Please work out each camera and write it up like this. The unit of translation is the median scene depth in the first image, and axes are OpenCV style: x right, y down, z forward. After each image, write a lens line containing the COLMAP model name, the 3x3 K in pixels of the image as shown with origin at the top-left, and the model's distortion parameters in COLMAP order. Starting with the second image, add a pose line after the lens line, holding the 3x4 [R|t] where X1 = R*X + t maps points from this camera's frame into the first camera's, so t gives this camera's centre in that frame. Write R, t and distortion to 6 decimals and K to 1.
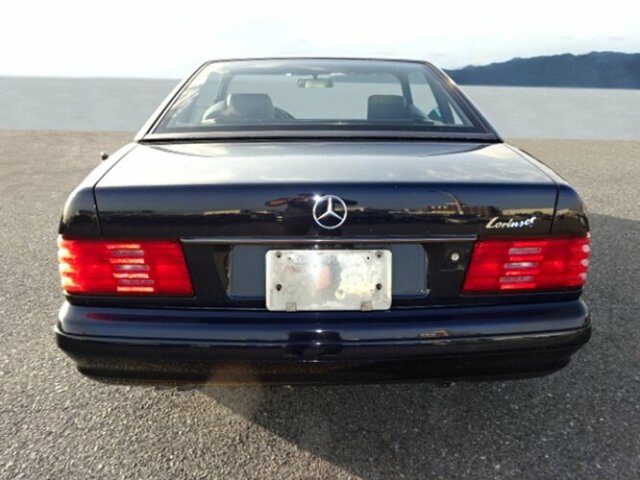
lens RADIAL K [[543.1, 0, 319.4], [0, 543.1, 241.2], [0, 0, 1]] dist [0.006403, 0.003486]
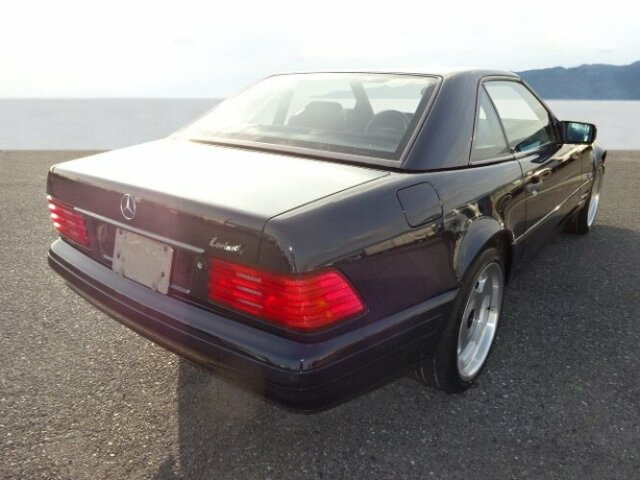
lens RADIAL K [[543.1, 0, 319.3], [0, 543.1, 239.0], [0, 0, 1]] dist [0.006403, 0.003486]
pose [[0.710261, 0.200652, -0.674735, 1.145183], [-0.181747, 0.978288, 0.099606, -0.177661], [0.680071, 0.051884, 0.731308, 0.325668]]
